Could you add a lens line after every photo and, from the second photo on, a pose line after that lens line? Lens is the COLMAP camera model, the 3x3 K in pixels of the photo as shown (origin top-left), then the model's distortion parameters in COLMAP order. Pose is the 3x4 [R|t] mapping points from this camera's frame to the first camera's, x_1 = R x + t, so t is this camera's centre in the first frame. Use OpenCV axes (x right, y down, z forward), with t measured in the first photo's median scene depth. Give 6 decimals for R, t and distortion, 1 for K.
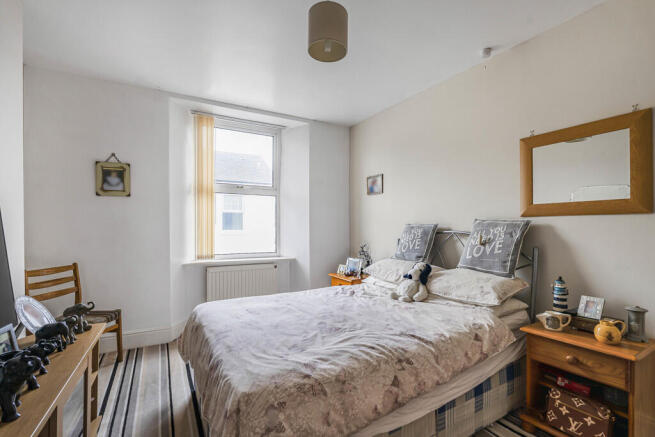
lens RADIAL K [[293.7, 0, 331.8], [0, 293.7, 226.8], [0, 0, 1]] dist [0.002818, 0.000035]
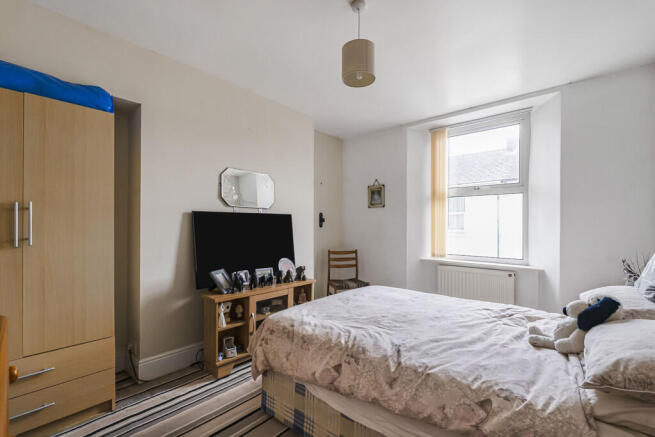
lens RADIAL K [[293.7, 0, 331.8], [0, 293.7, 226.8], [0, 0, 1]] dist [0.002818, 0.000035]
pose [[0.331169, 0.001472, -0.943570, 0.598010], [-0.008964, 0.999959, -0.001586, -0.001717], [0.943529, 0.008984, 0.331169, 0.288756]]
